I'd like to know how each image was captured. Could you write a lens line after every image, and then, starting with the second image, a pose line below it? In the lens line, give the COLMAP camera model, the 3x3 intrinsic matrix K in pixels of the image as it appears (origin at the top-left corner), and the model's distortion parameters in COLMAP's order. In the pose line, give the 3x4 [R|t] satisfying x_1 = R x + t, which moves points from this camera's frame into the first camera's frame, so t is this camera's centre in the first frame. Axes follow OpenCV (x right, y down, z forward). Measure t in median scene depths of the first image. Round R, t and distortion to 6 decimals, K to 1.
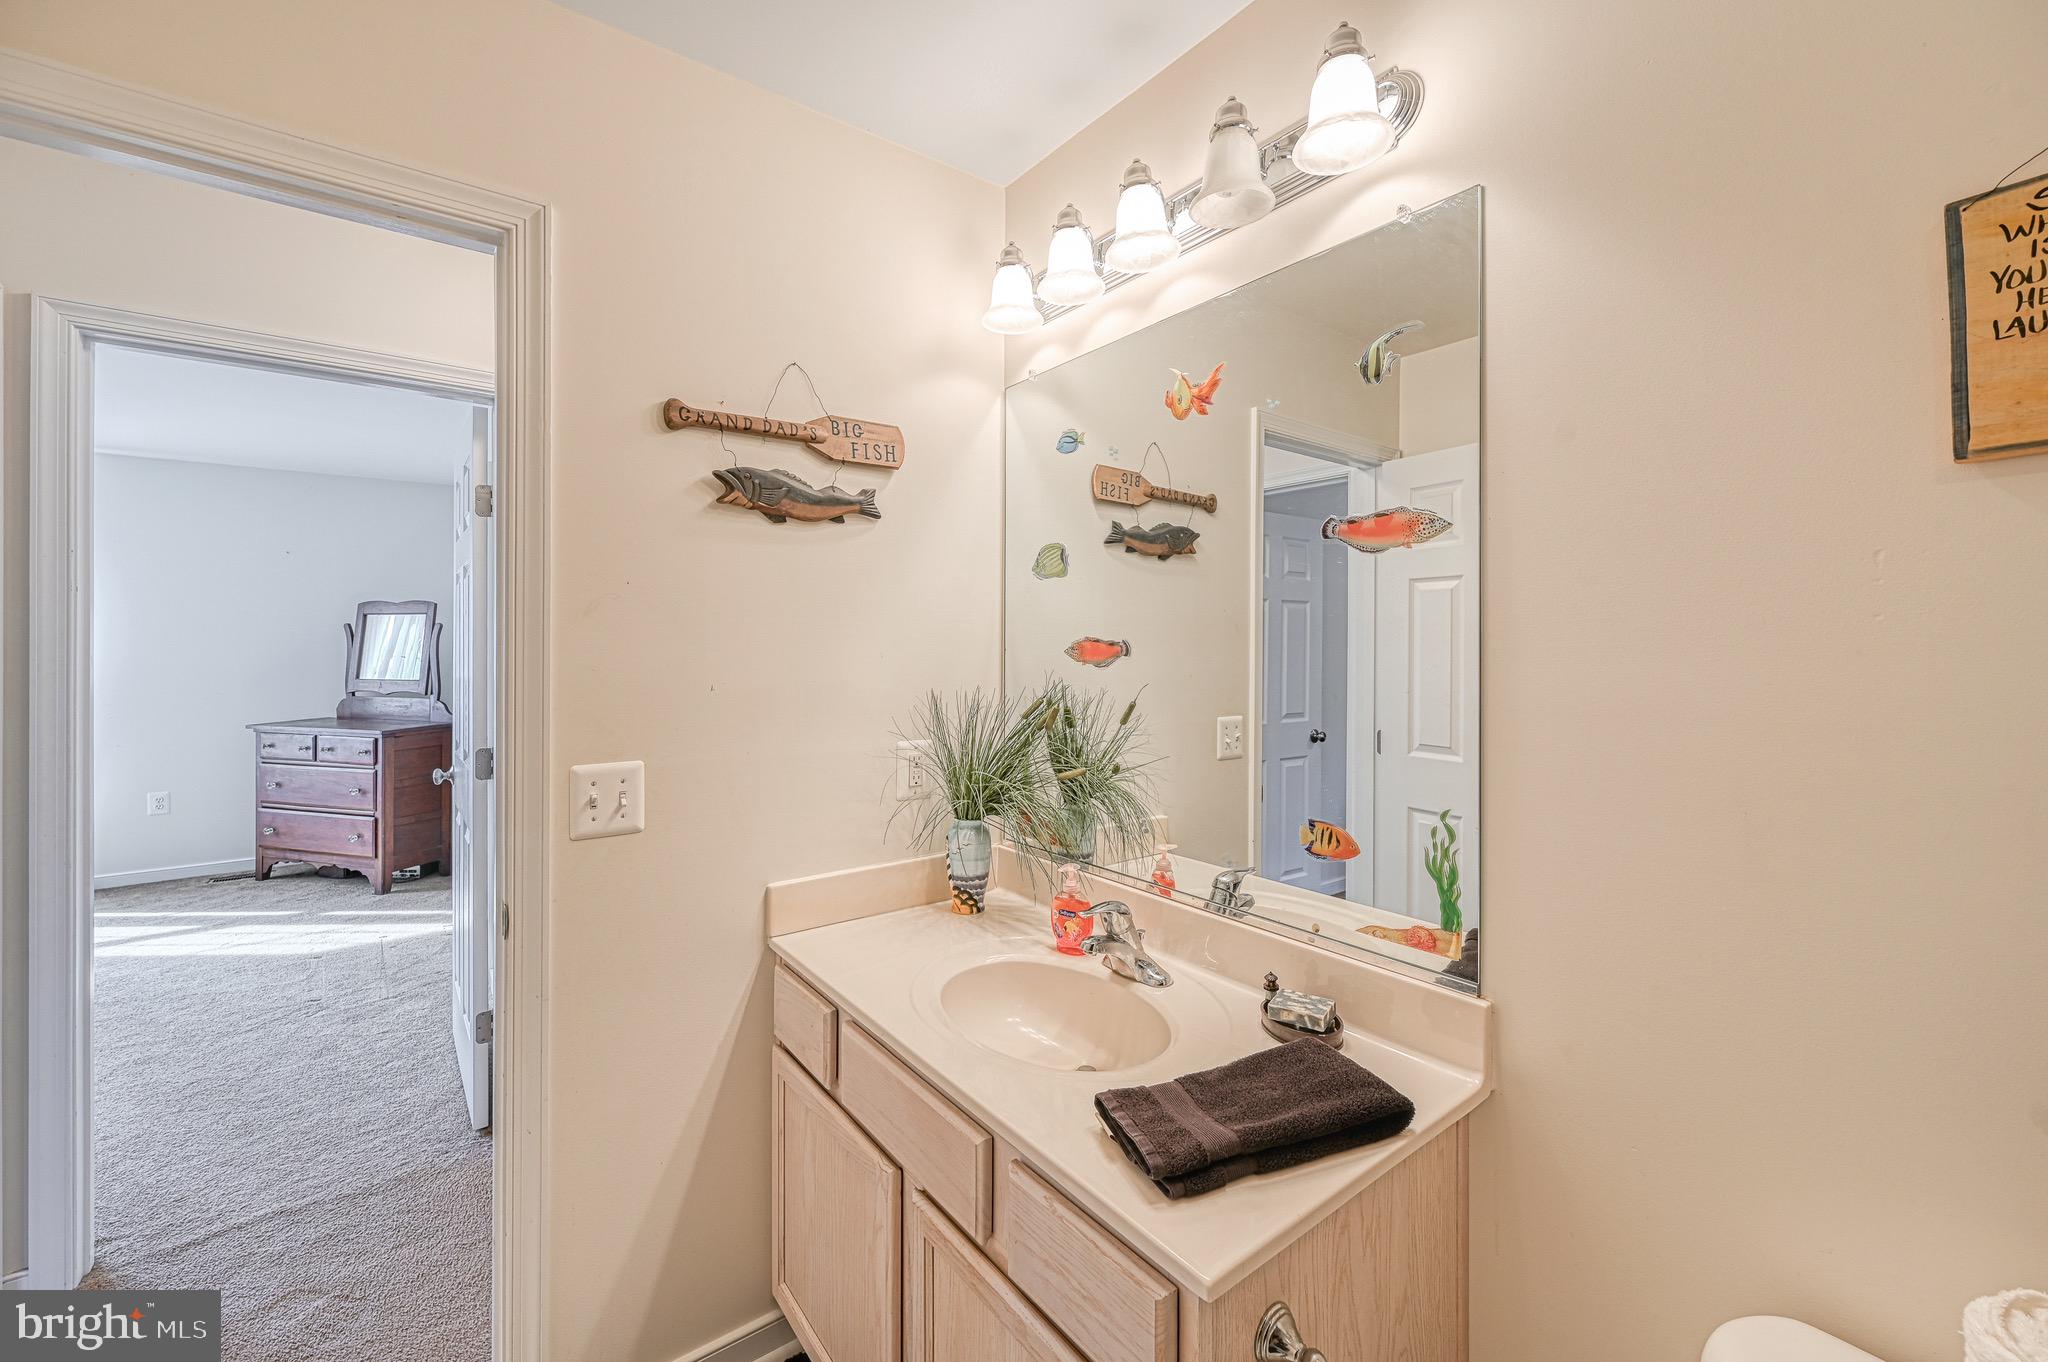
lens RADIAL K [[816.4, 0, 1011.7], [0, 816.4, 641.1], [0, 0, 1]] dist [-0.000966, 0.000656]
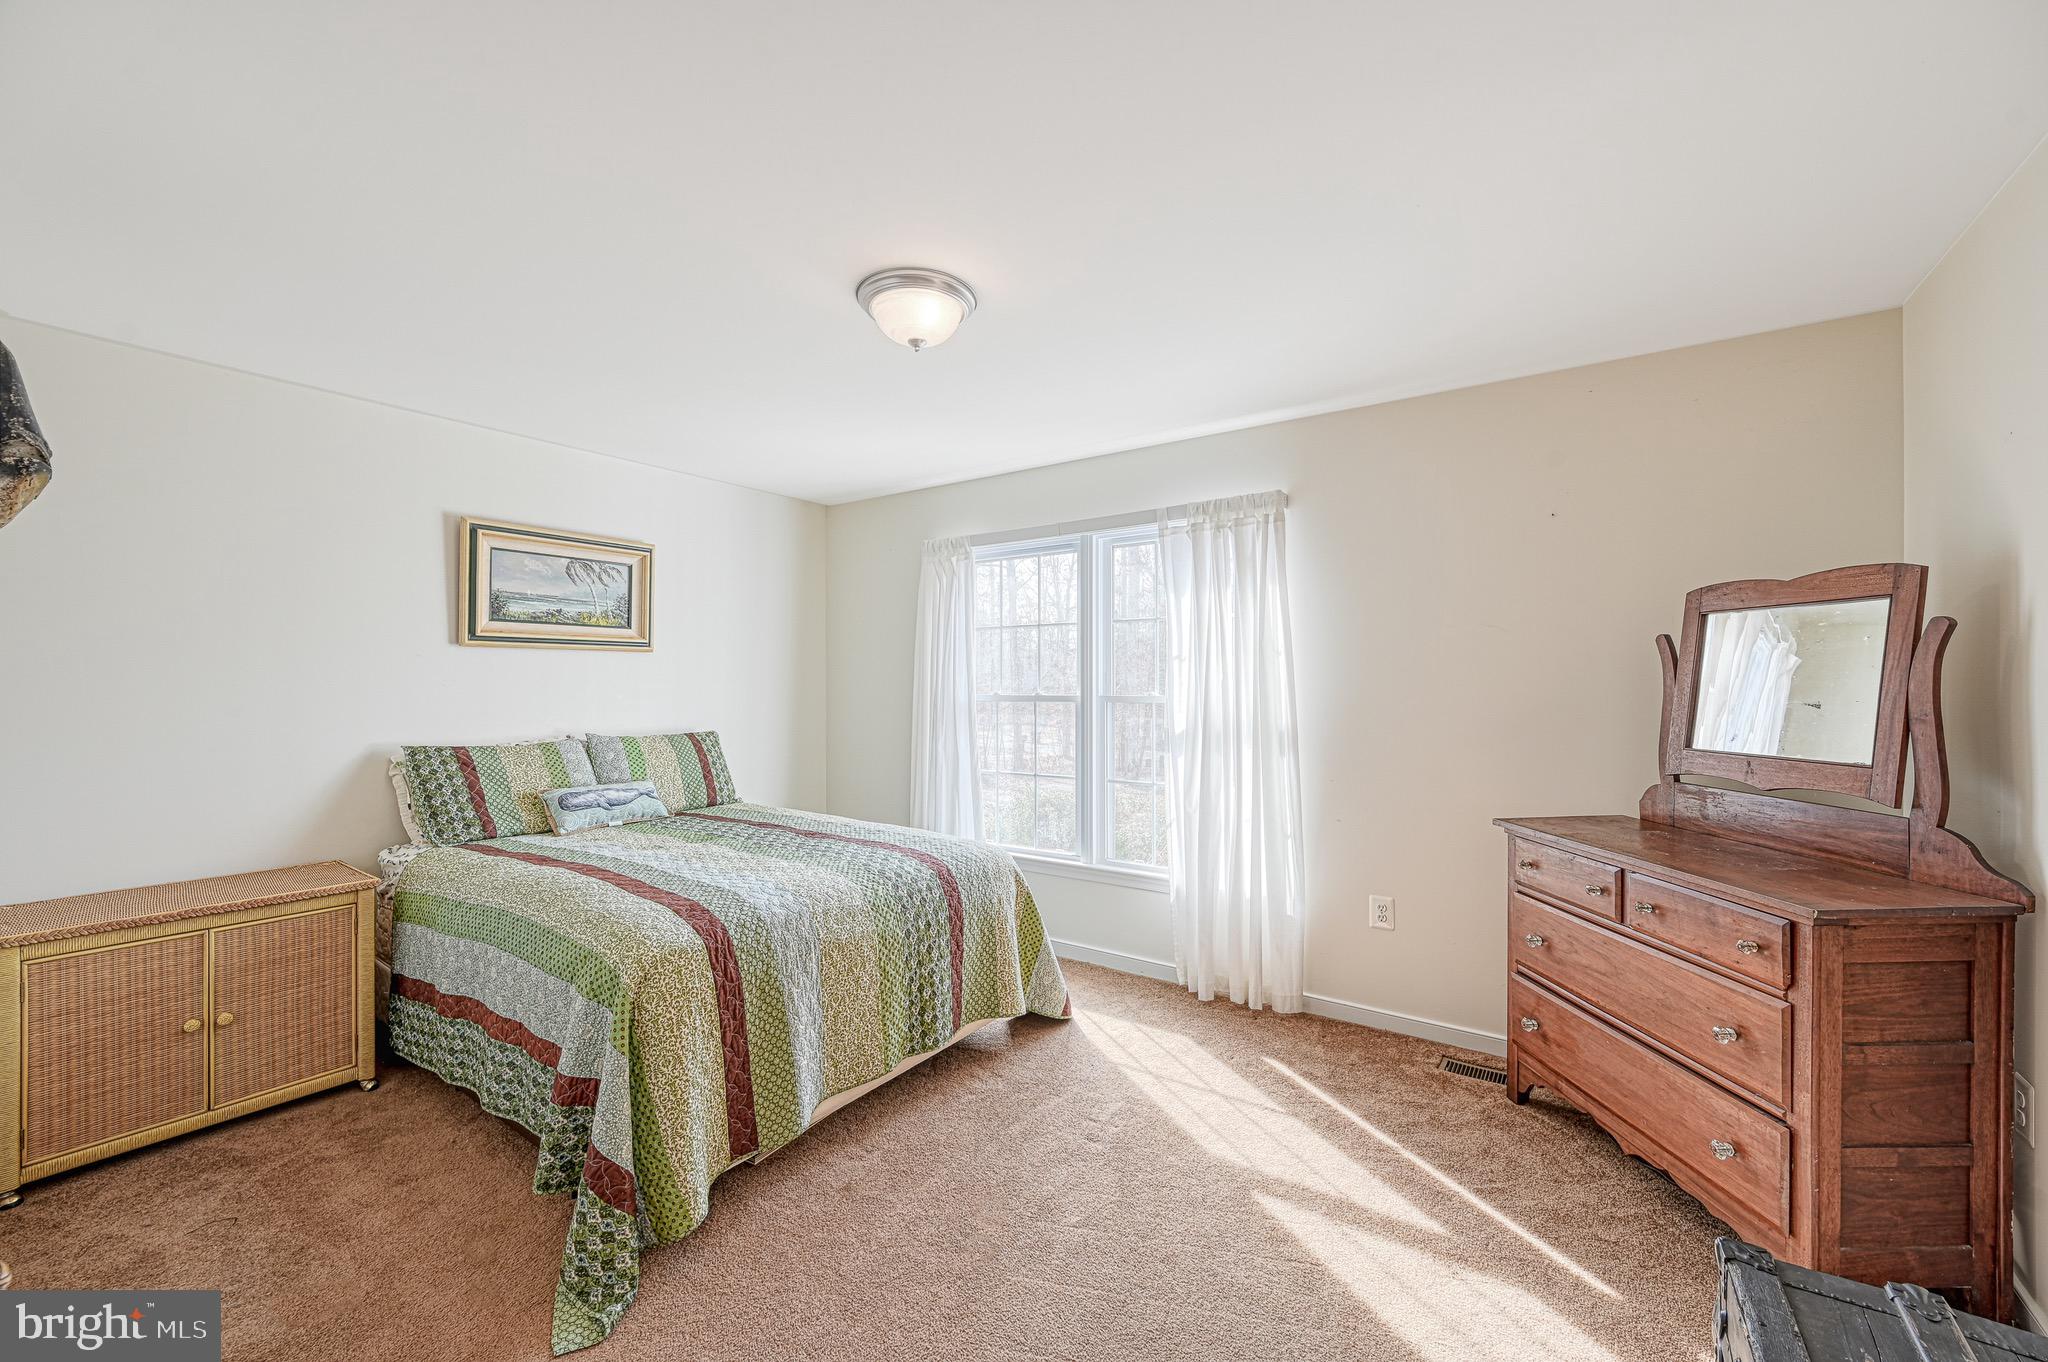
lens RADIAL K [[816.4, 0, 1009.4], [0, 816.4, 690.7], [0, 0, 1]] dist [-0.000966, 0.000656]
pose [[0.298550, 0.007603, -0.954364, -0.501364], [0.005924, 0.999934, 0.009819, 0.005818], [0.954376, -0.008585, 0.298485, 0.514088]]
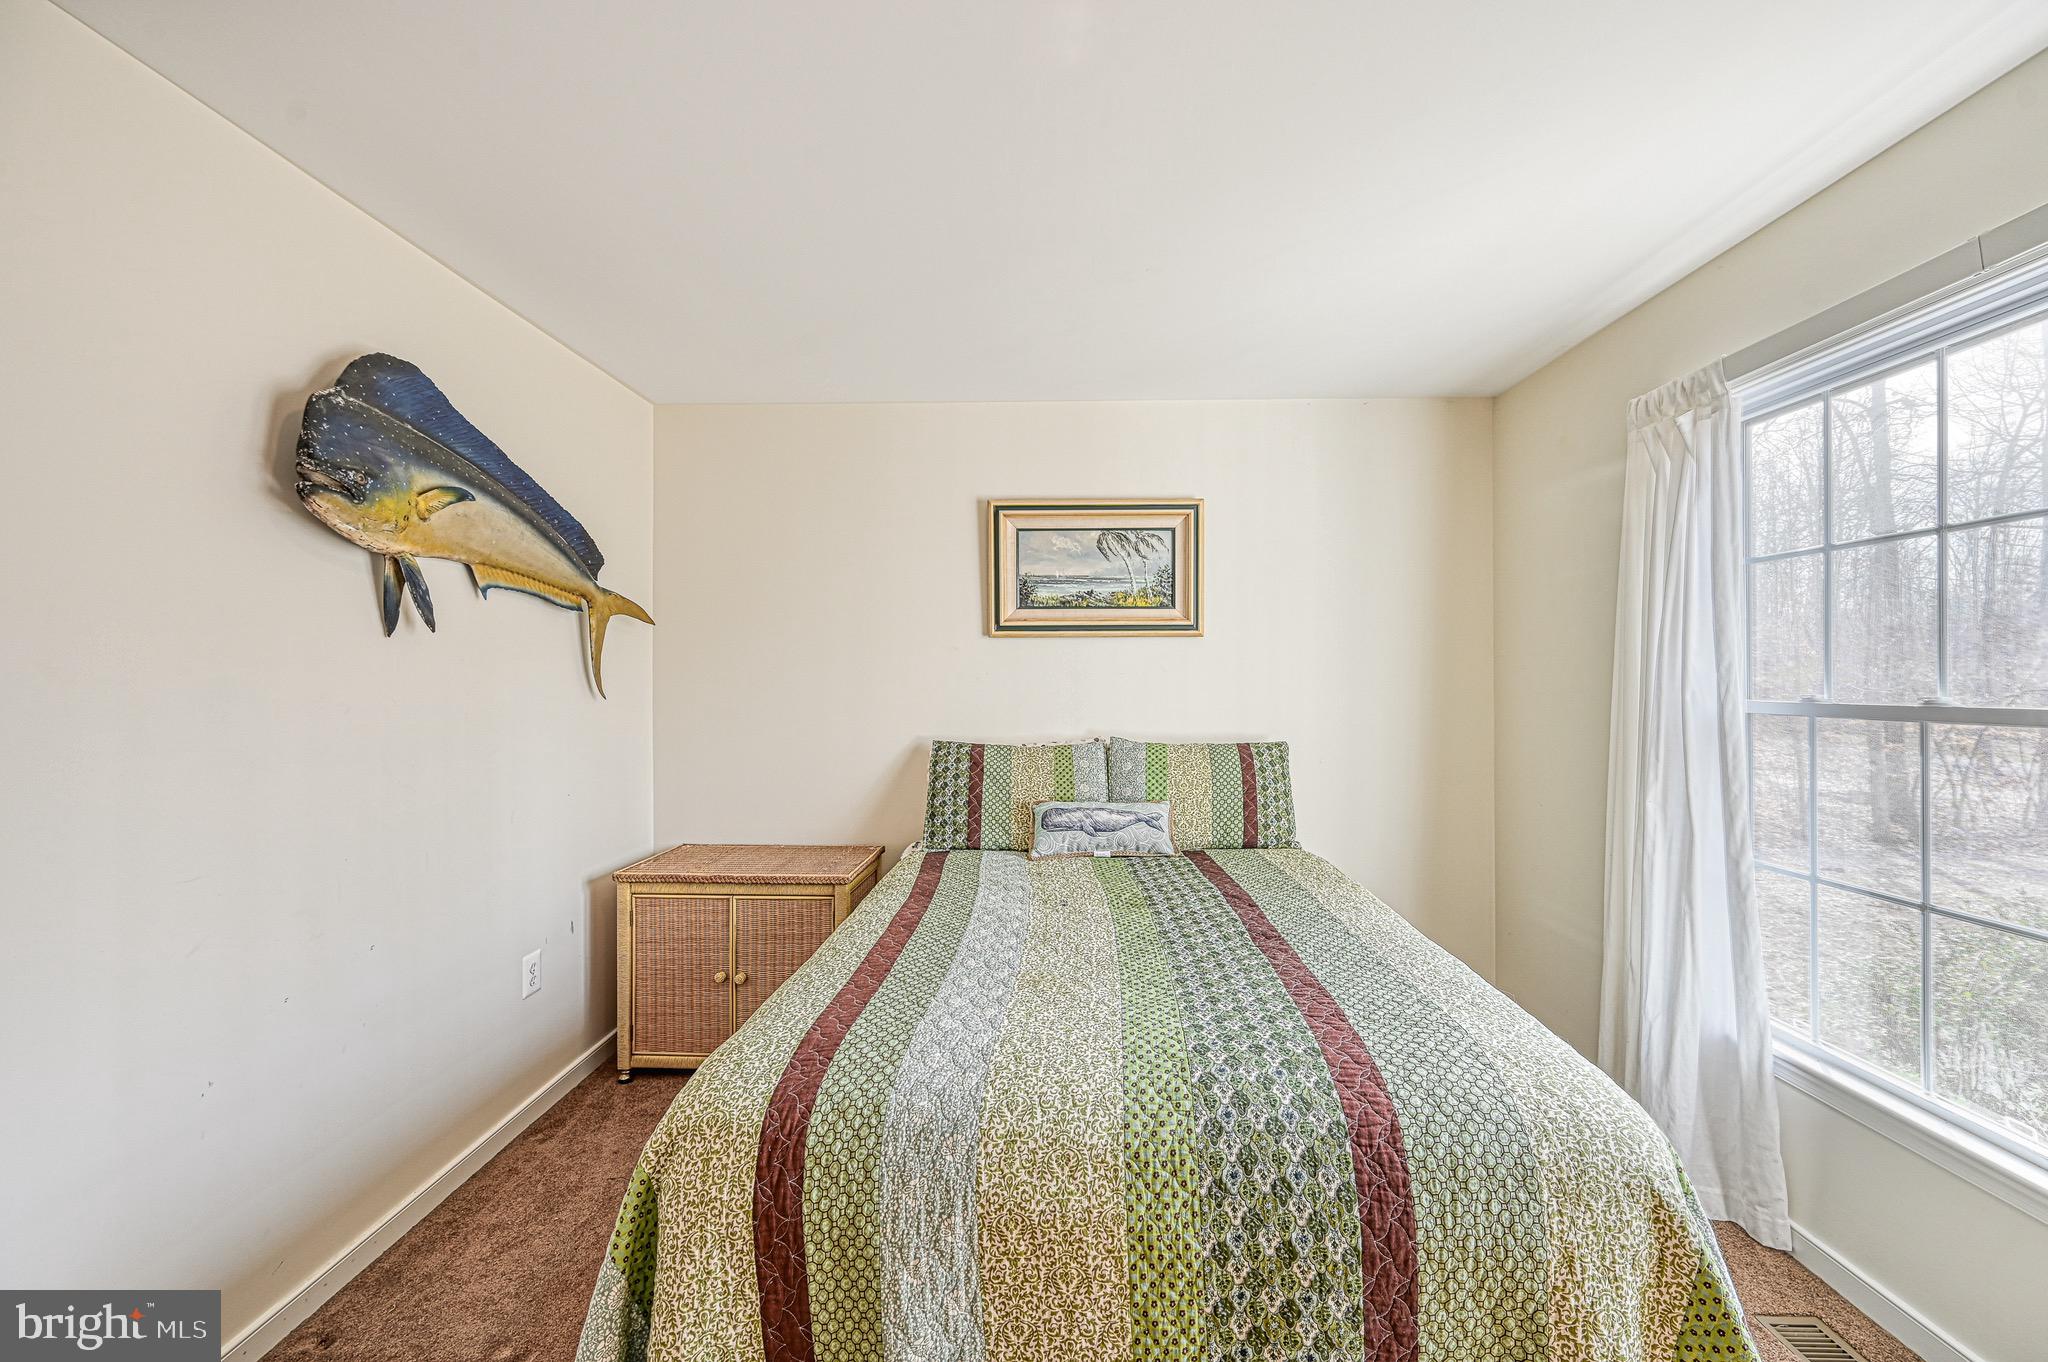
lens RADIAL K [[816.4, 0, 1038.3], [0, 816.4, 672.6], [0, 0, 1]] dist [-0.000966, 0.000656]
pose [[-0.615008, -0.001682, -0.788519, -0.894240], [0.005958, 0.999959, -0.006780, 0.004618], [0.788498, -0.008868, -0.614973, 0.764031]]
